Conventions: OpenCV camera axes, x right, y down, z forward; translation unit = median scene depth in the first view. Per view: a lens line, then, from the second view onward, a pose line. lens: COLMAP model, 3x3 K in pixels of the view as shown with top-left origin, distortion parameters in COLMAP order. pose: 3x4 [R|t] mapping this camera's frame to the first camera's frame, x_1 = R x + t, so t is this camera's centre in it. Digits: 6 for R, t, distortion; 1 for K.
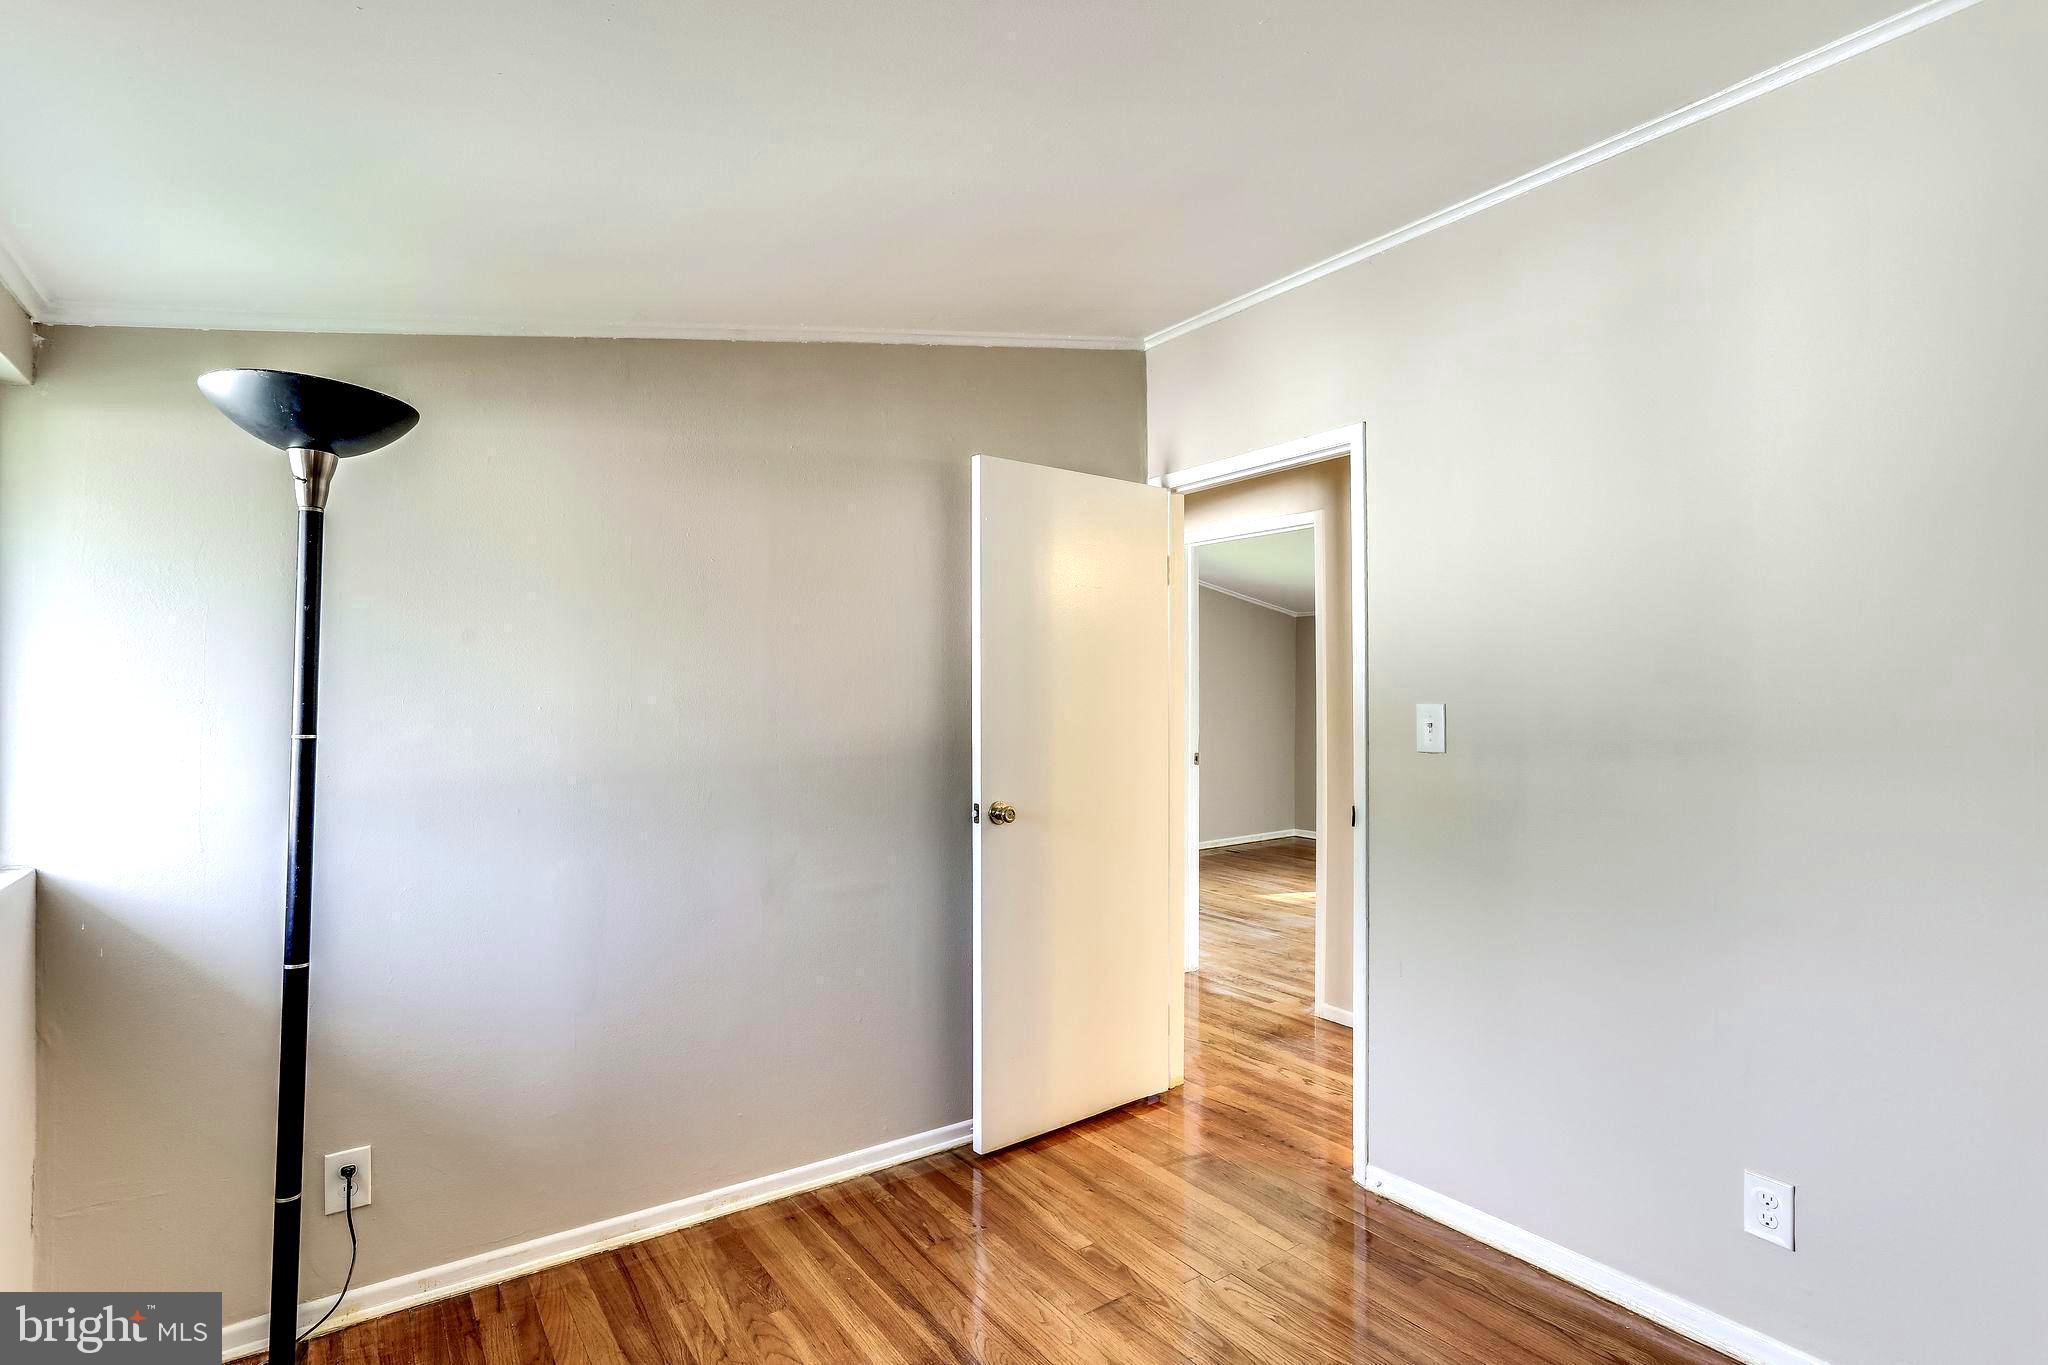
lens RADIAL K [[990.6, 0, 1017.1], [0, 990.6, 683.3], [0, 0, 1]] dist [-0.038913, 0.019962]
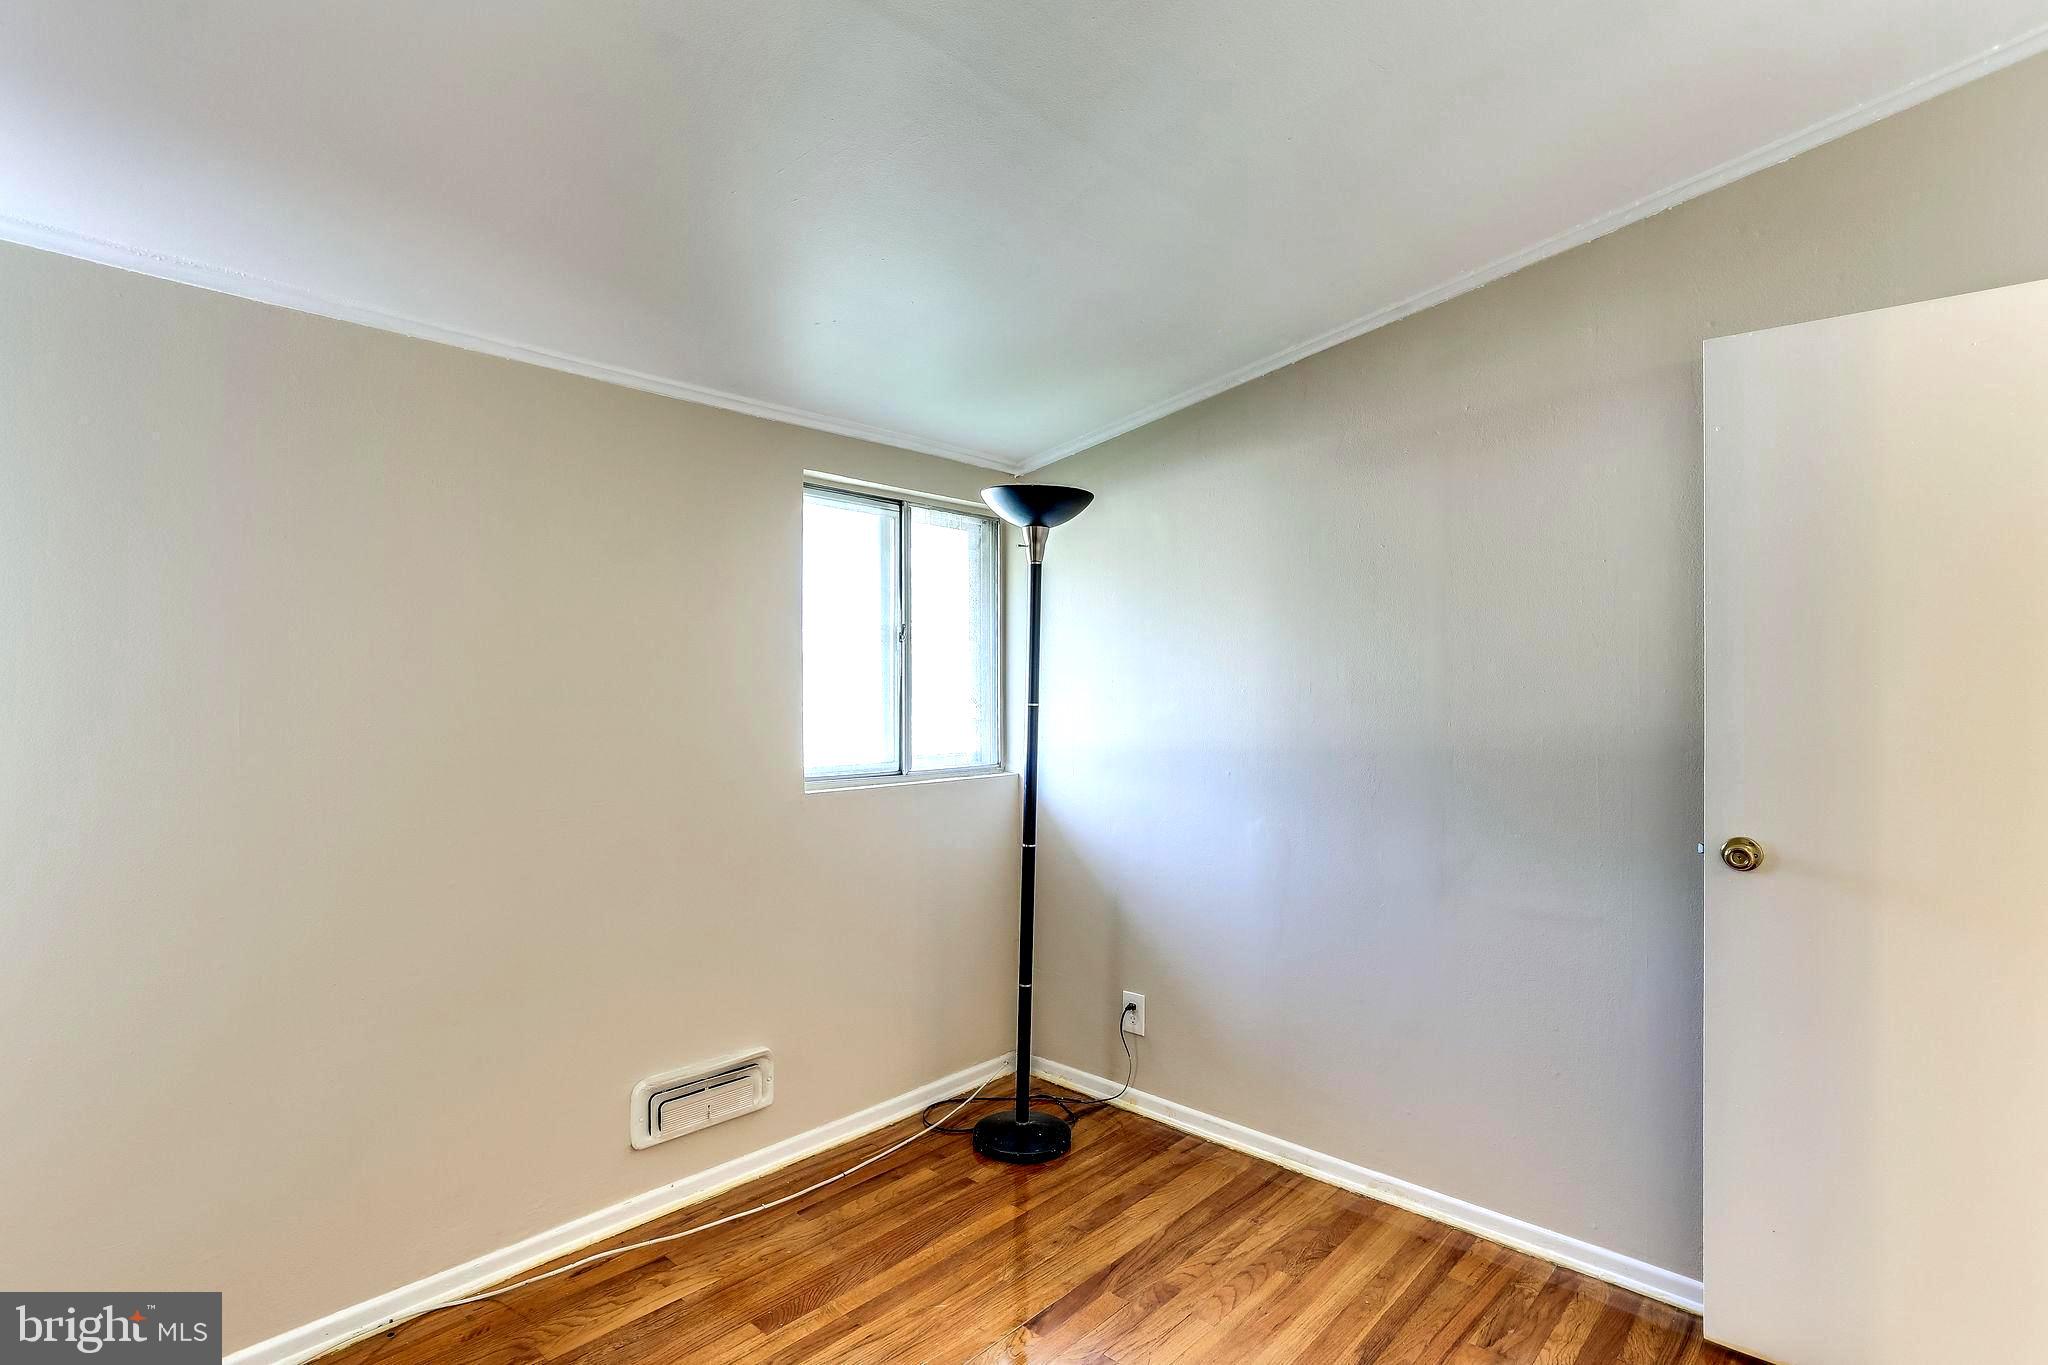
lens RADIAL K [[990.6, 0, 1028.4], [0, 990.6, 685.1], [0, 0, 1]] dist [-0.038913, 0.019962]
pose [[0.228432, -0.001662, -0.973558, 0.622308], [0.002719, 0.999996, -0.001069, 0.017447], [0.973556, -0.002403, 0.228436, 0.443191]]
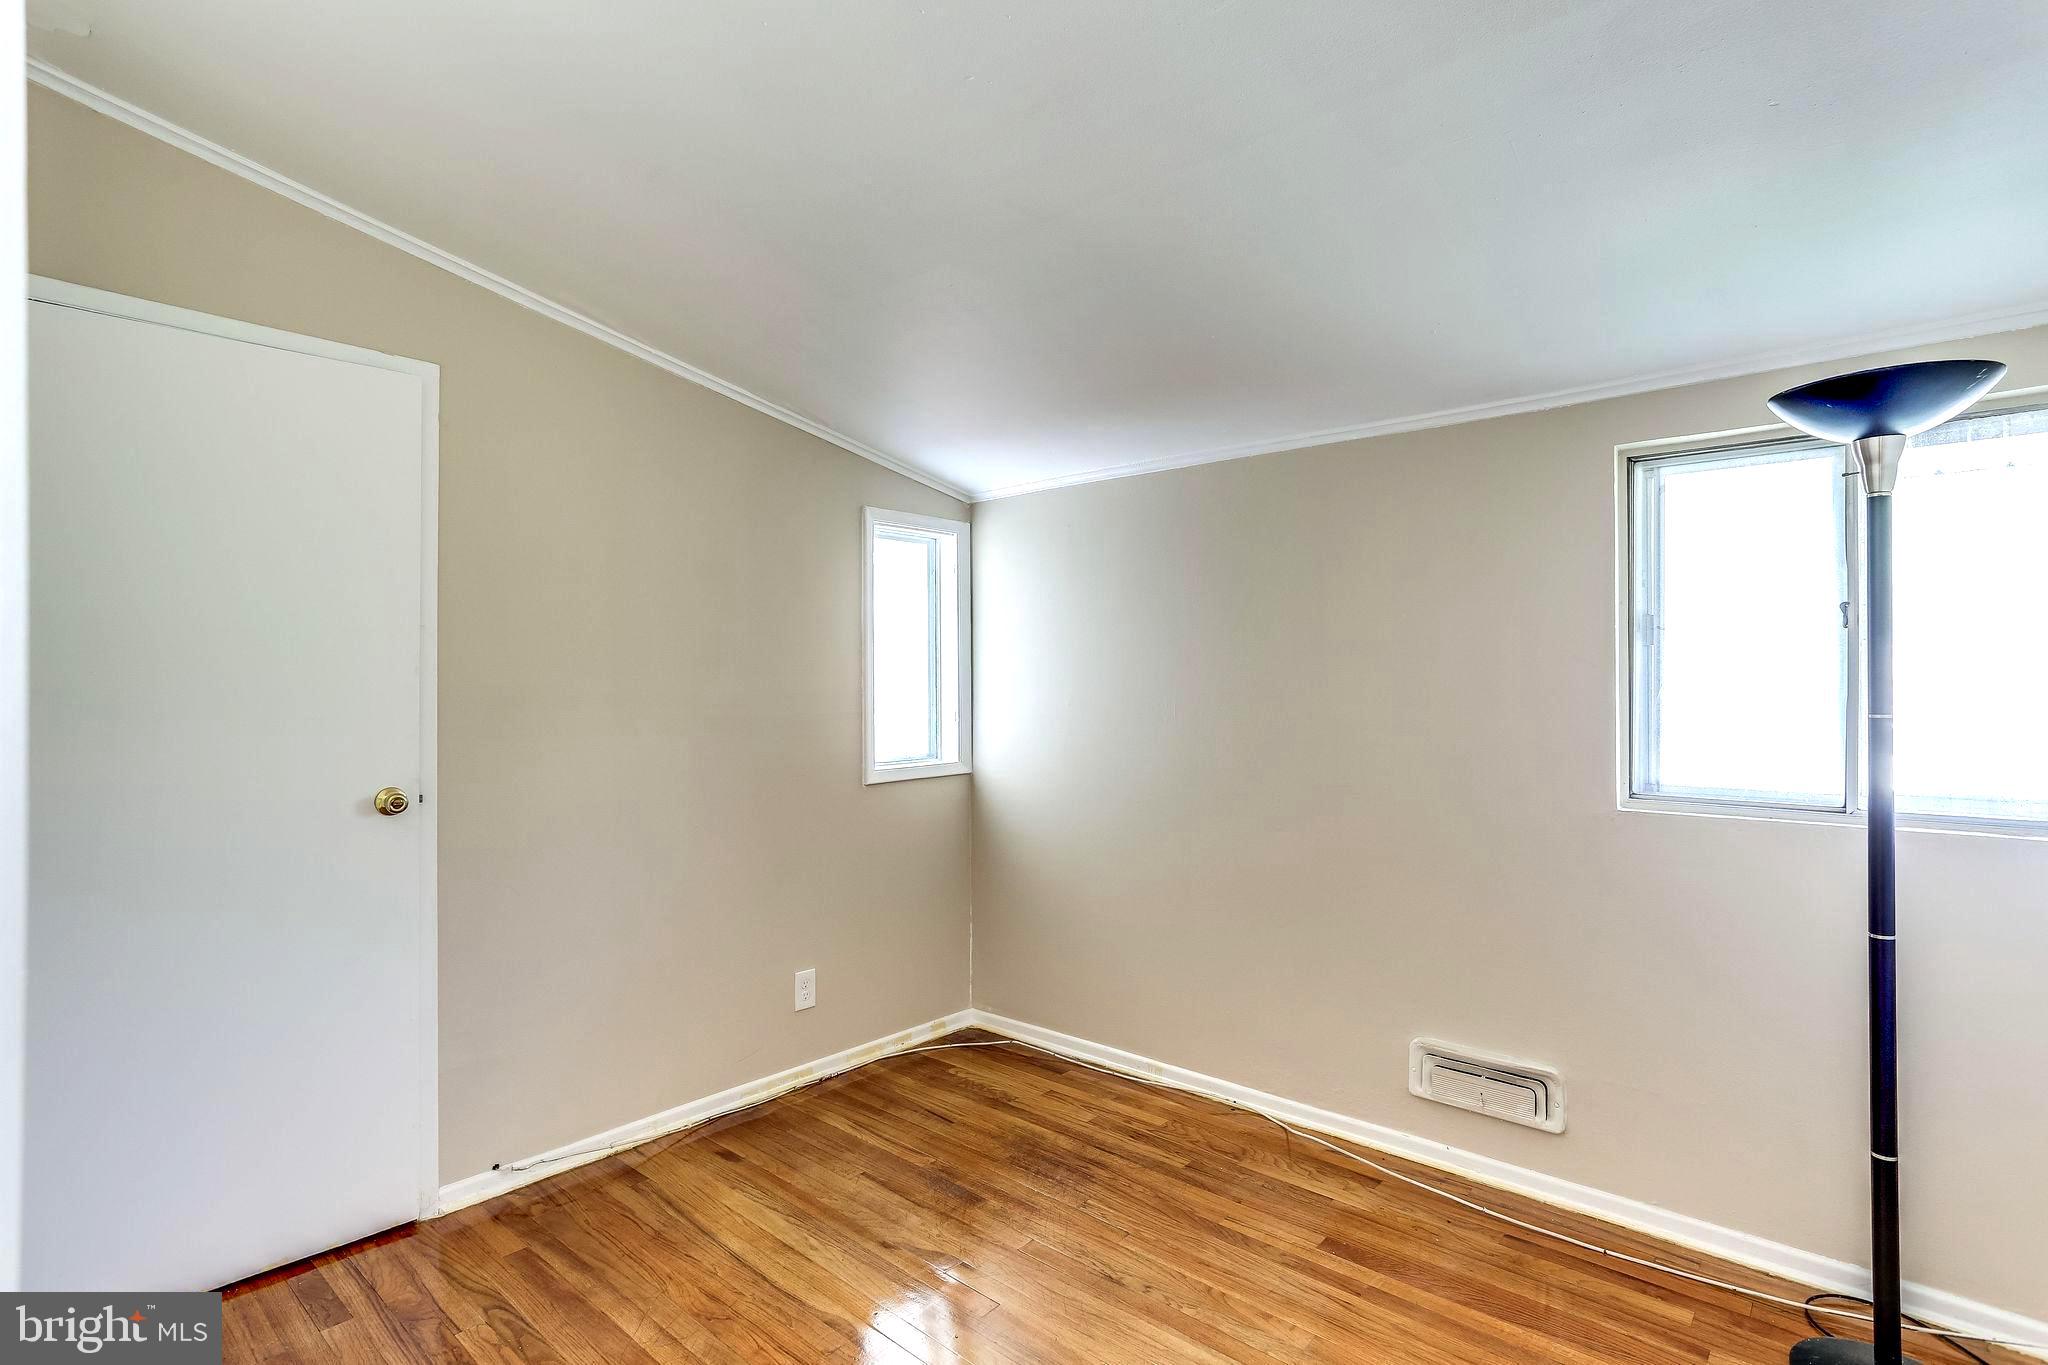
lens RADIAL K [[990.6, 0, 1023.2], [0, 990.6, 681.8], [0, 0, 1]] dist [-0.038913, 0.019962]
pose [[-0.967504, -0.003927, -0.252824, 0.286343], [-0.001344, 0.999945, -0.010390, 0.020412], [0.252851, -0.009712, -0.967457, 1.287165]]
